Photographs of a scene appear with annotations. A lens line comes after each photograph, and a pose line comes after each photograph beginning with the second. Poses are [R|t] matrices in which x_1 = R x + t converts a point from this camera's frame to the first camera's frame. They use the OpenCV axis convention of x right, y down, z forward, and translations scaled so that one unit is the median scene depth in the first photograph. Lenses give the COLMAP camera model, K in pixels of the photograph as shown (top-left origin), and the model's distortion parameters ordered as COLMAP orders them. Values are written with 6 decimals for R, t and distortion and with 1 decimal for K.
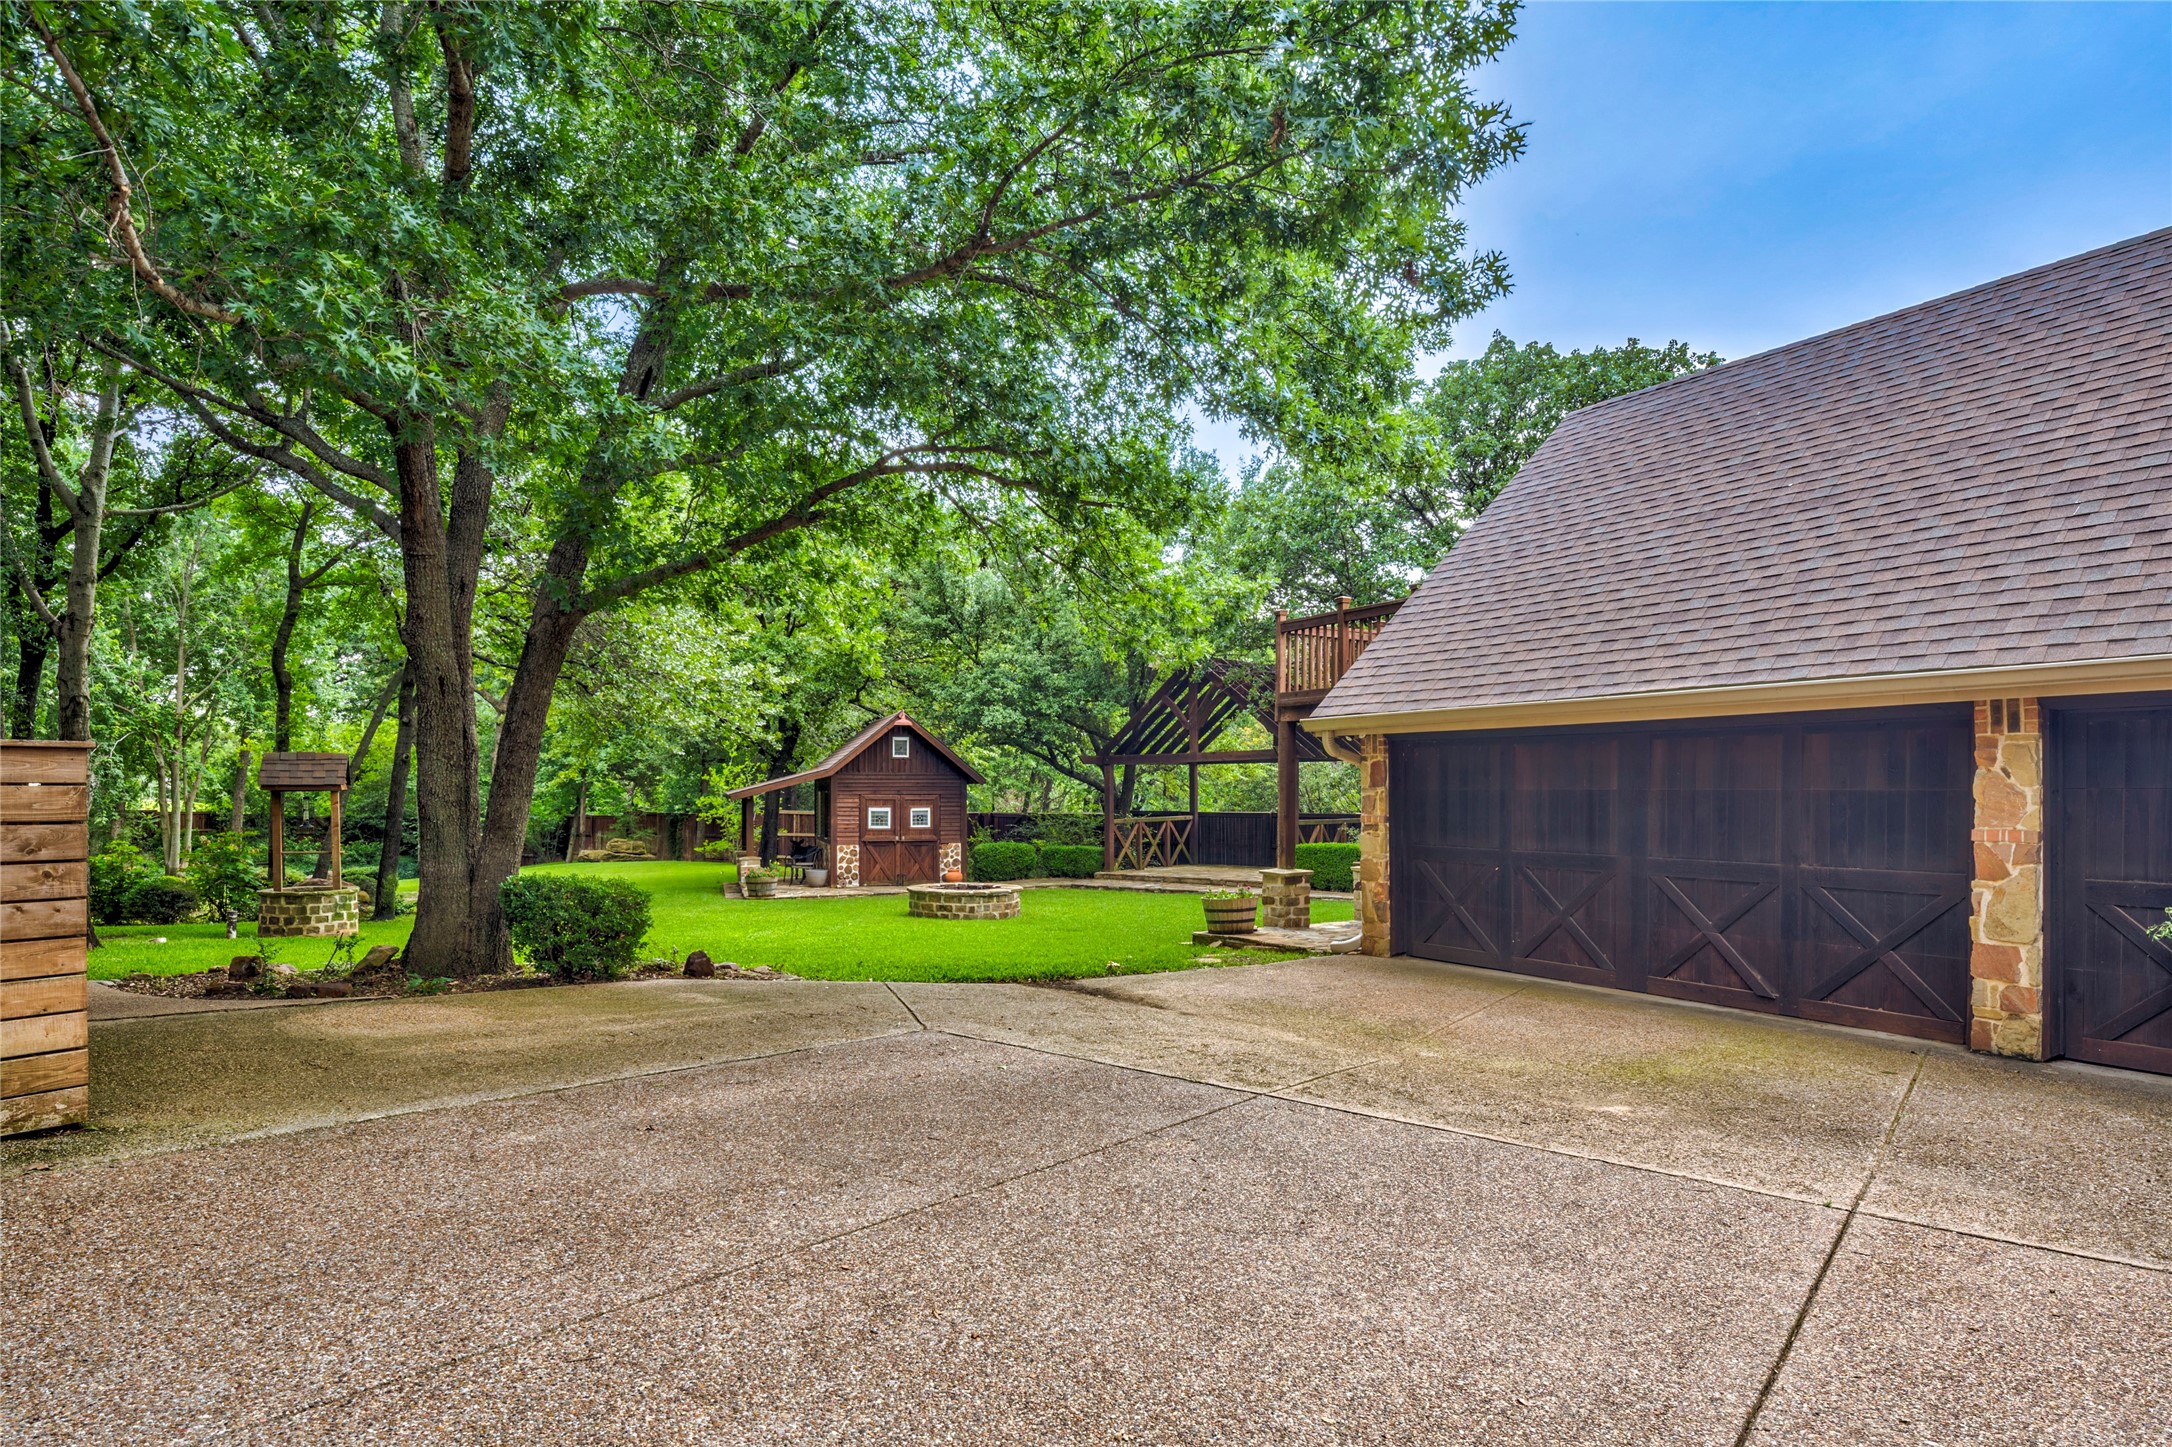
lens RADIAL K [[1183.7, 0, 1081.8], [0, 1183.7, 728.9], [0, 0, 1]] dist [-0.007840, -0.004262]
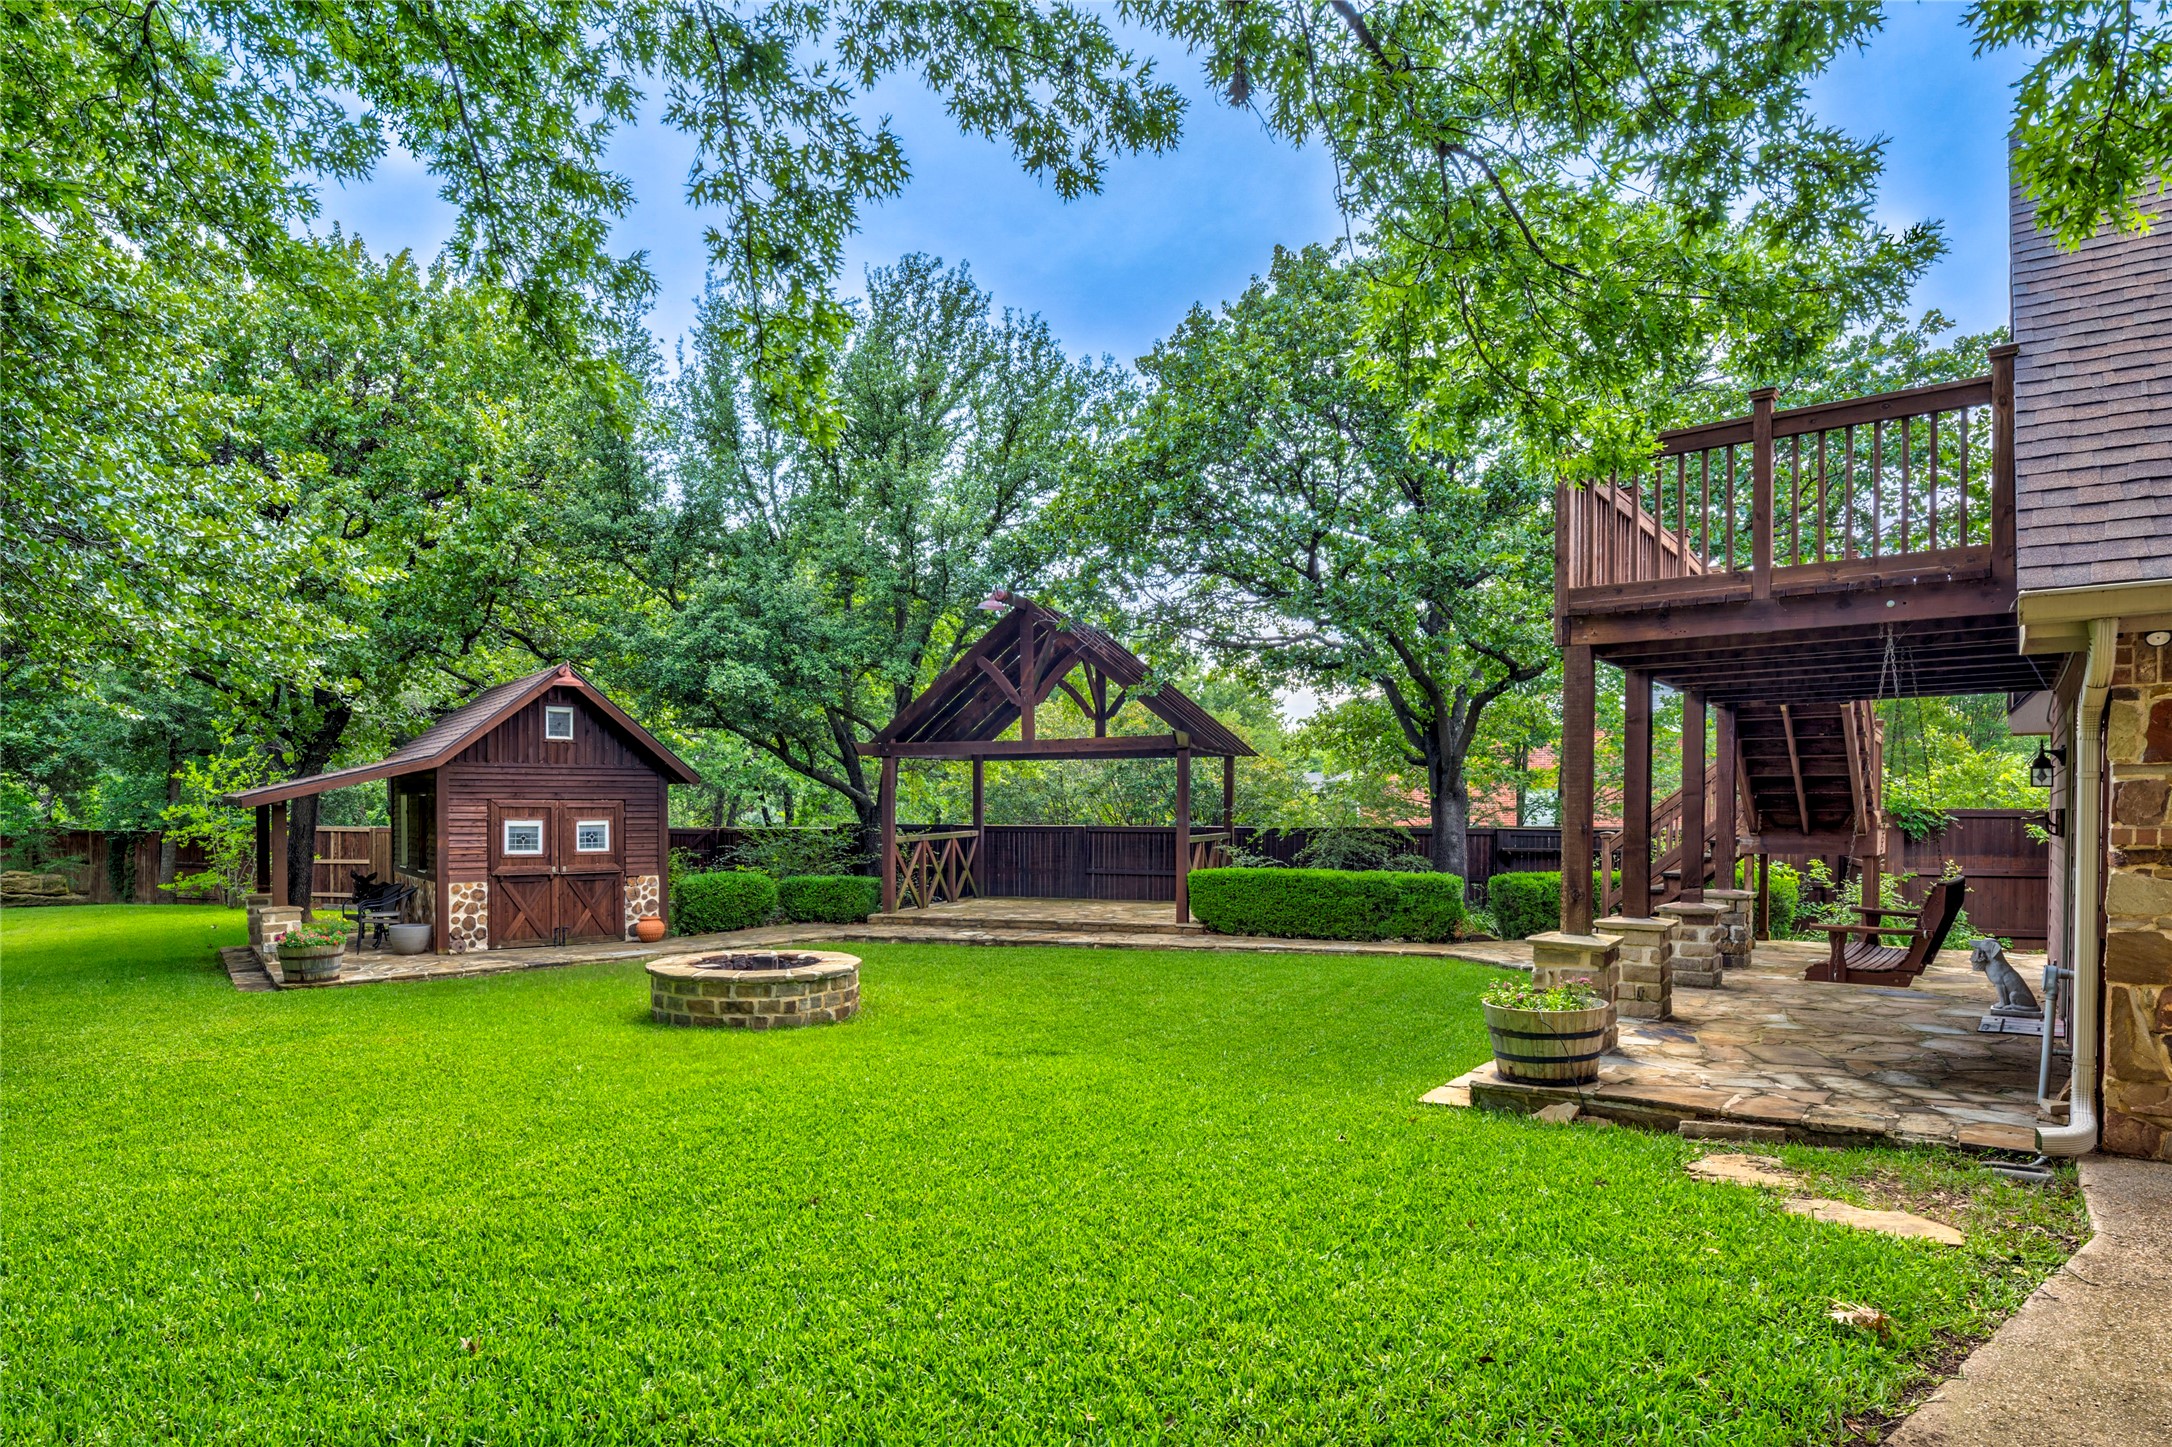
lens RADIAL K [[1183.7, 0, 1079.7], [0, 1183.7, 789.0], [0, 0, 1]] dist [-0.007840, -0.004262]
pose [[0.938122, 0.005627, 0.346260, -0.111261], [-0.019369, 0.999155, 0.036241, 0.021974], [-0.345764, -0.040706, 0.937438, 0.321768]]
